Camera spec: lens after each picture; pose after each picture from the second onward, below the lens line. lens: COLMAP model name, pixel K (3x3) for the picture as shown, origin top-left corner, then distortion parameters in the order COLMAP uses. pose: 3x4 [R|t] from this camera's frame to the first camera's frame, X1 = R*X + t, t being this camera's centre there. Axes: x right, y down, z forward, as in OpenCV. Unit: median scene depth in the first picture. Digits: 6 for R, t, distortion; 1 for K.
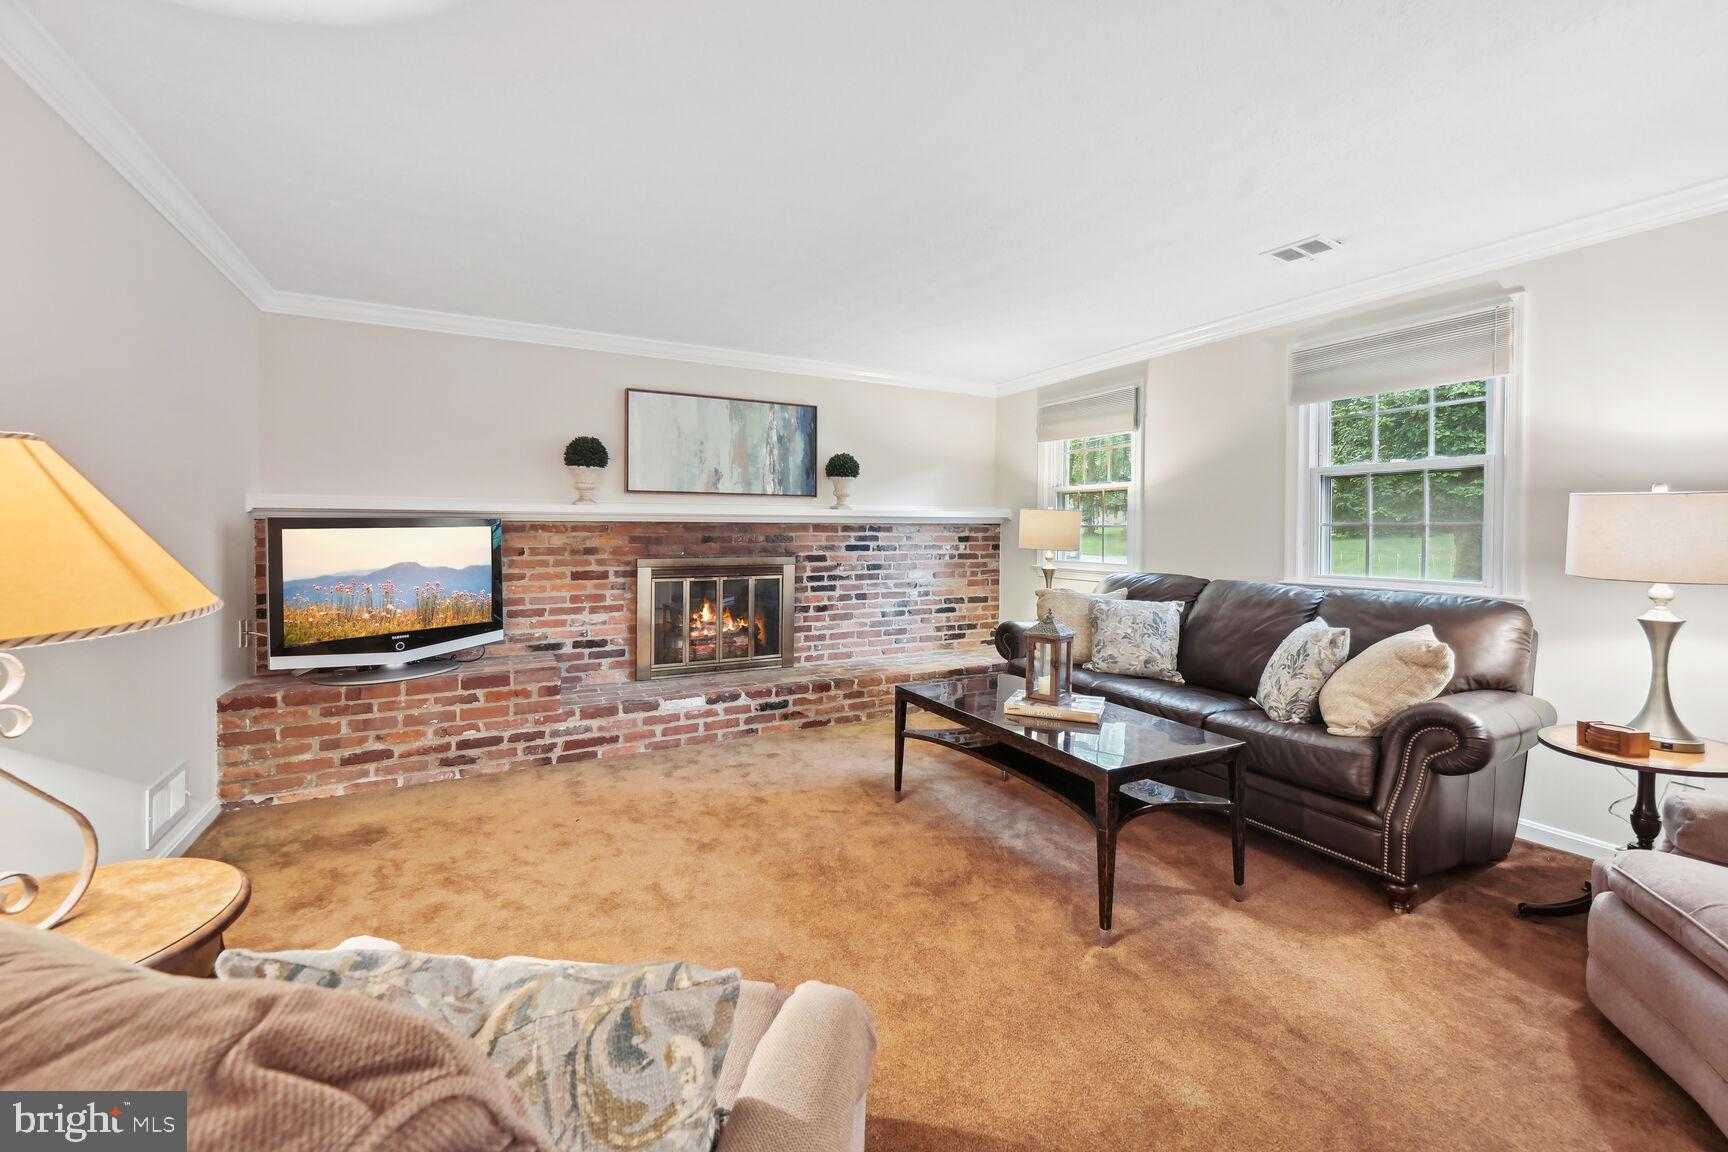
lens RADIAL K [[706.0, 0, 873.3], [0, 706.0, 536.3], [0, 0, 1]] dist [0.001639, -0.000094]
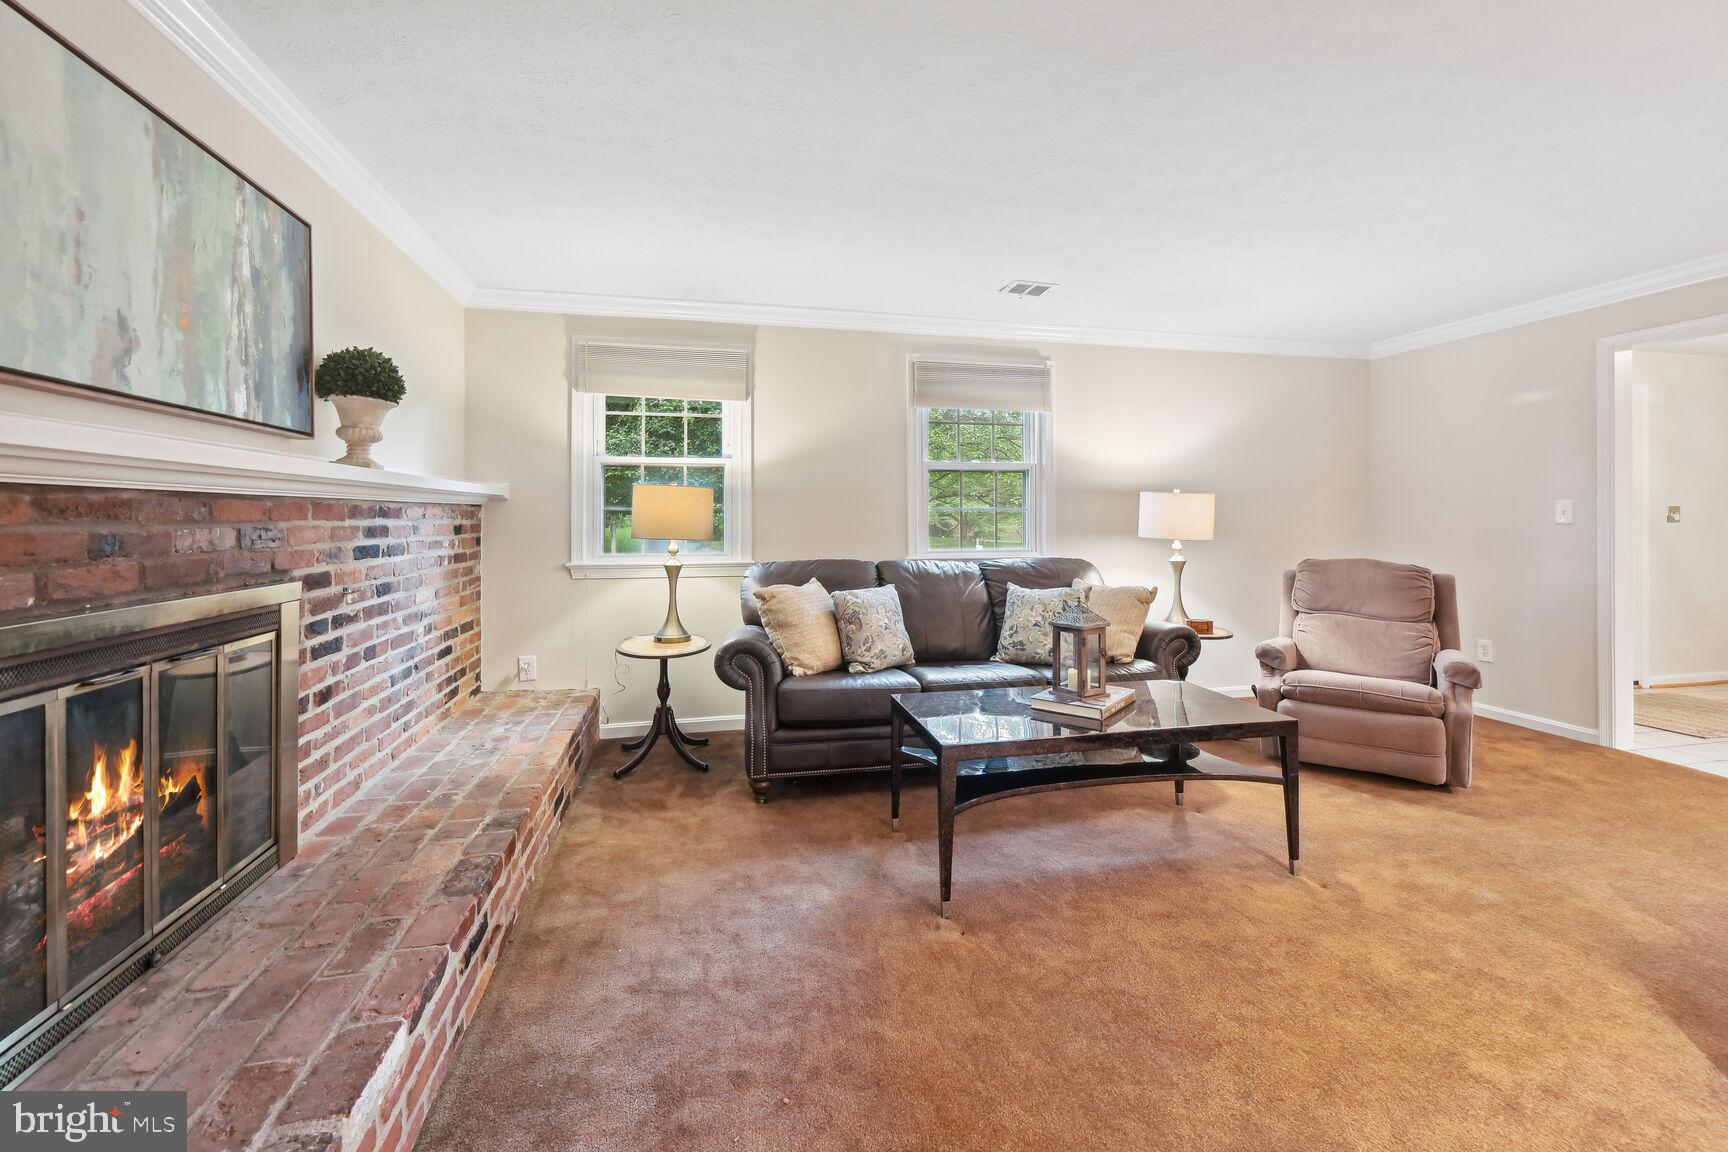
lens RADIAL K [[706.0, 0, 857.5], [0, 706.0, 518.0], [0, 0, 1]] dist [0.001639, -0.000094]
pose [[0.272365, -0.005469, 0.962178, -0.430319], [0.011272, 0.999933, 0.002493, -0.004474], [-0.962128, 0.010167, 0.272409, 0.606874]]
